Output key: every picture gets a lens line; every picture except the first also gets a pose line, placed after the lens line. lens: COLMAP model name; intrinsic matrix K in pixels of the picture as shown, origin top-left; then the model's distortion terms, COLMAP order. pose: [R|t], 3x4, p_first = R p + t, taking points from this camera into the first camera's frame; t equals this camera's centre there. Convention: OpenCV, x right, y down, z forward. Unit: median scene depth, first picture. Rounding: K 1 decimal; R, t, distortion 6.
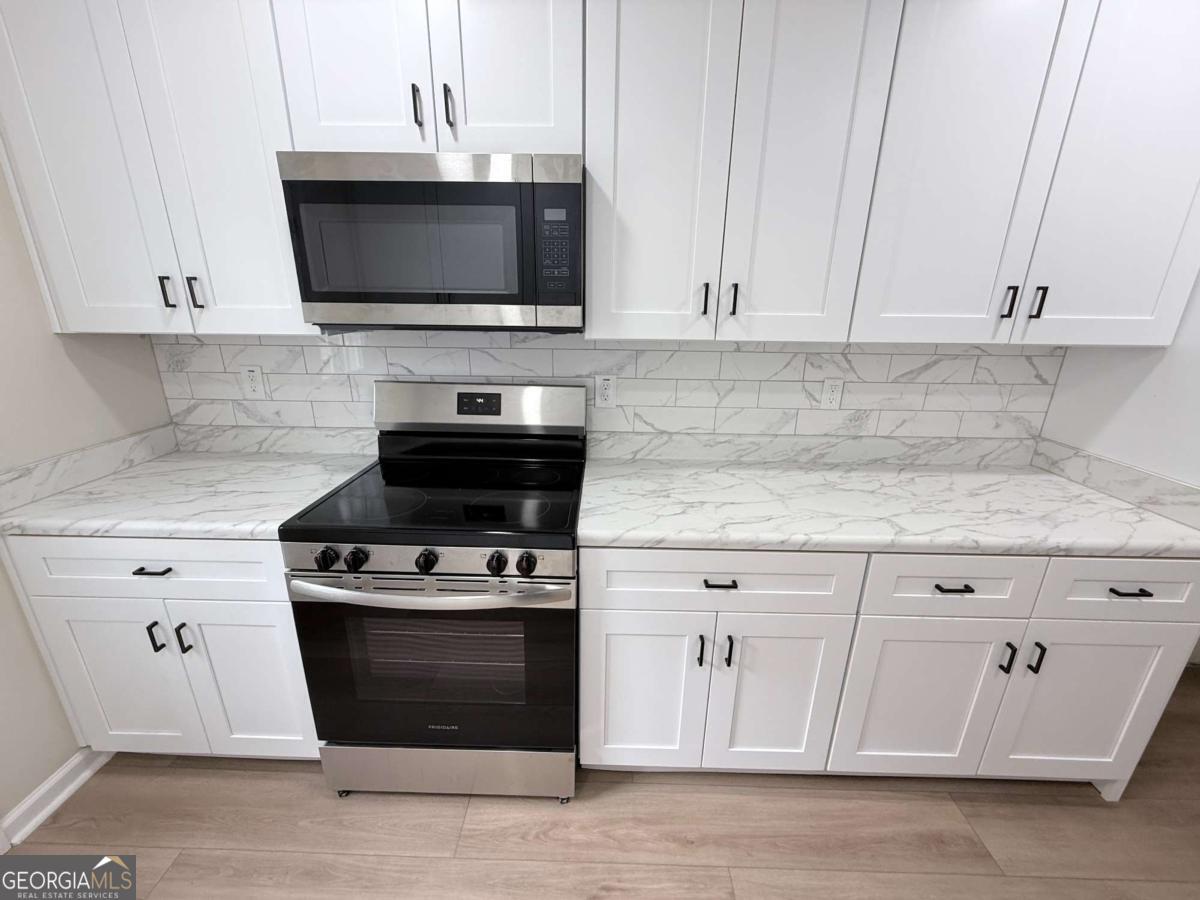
lens RADIAL K [[475.9, 0, 597.4], [0, 475.9, 449.7], [0, 0, 1]] dist [0.001035, -0.000260]
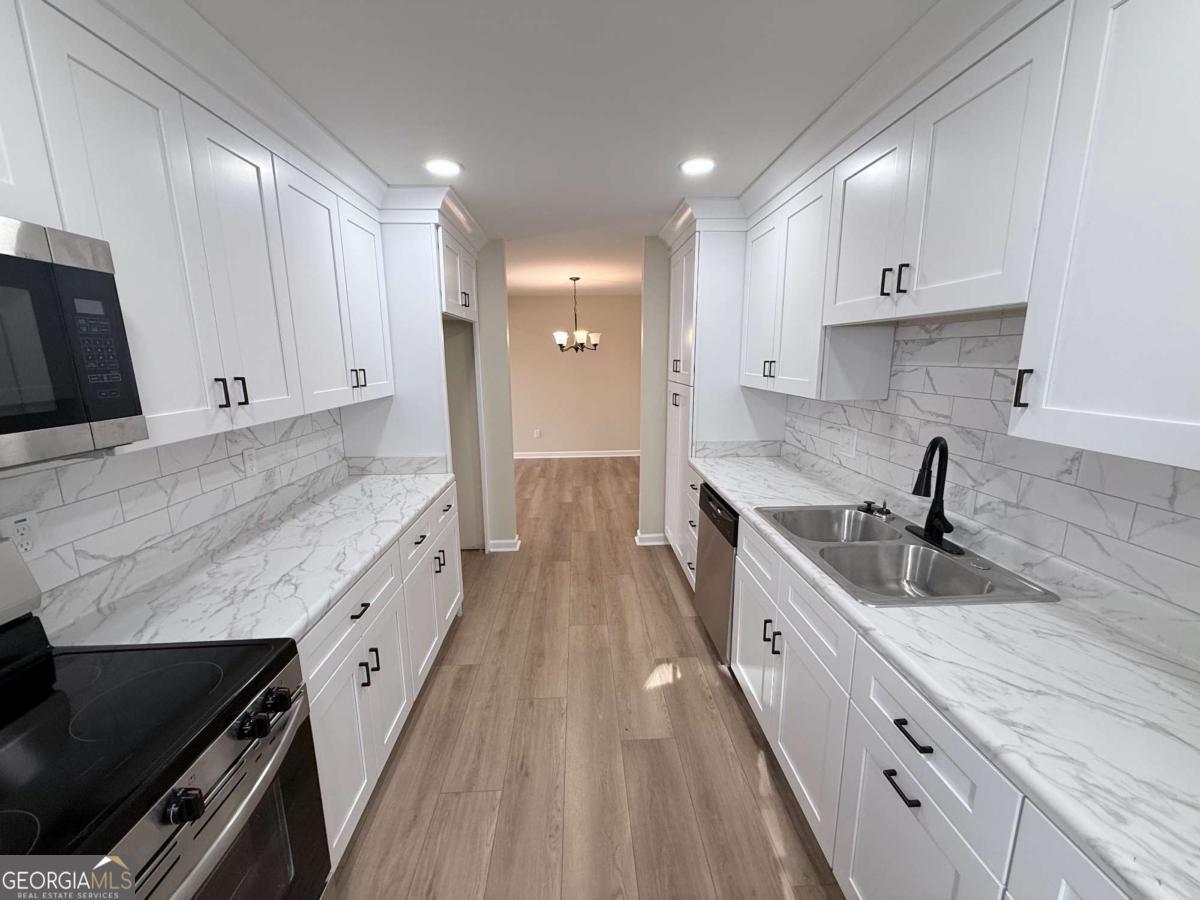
lens RADIAL K [[475.9, 0, 597.4], [0, 475.9, 449.7], [0, 0, 1]] dist [0.001035, -0.000260]
pose [[-0.059583, -0.205573, 0.976826, -0.672822], [0.309583, 0.926509, 0.213867, -0.134702], [-0.949004, 0.315151, 0.008437, 0.201531]]
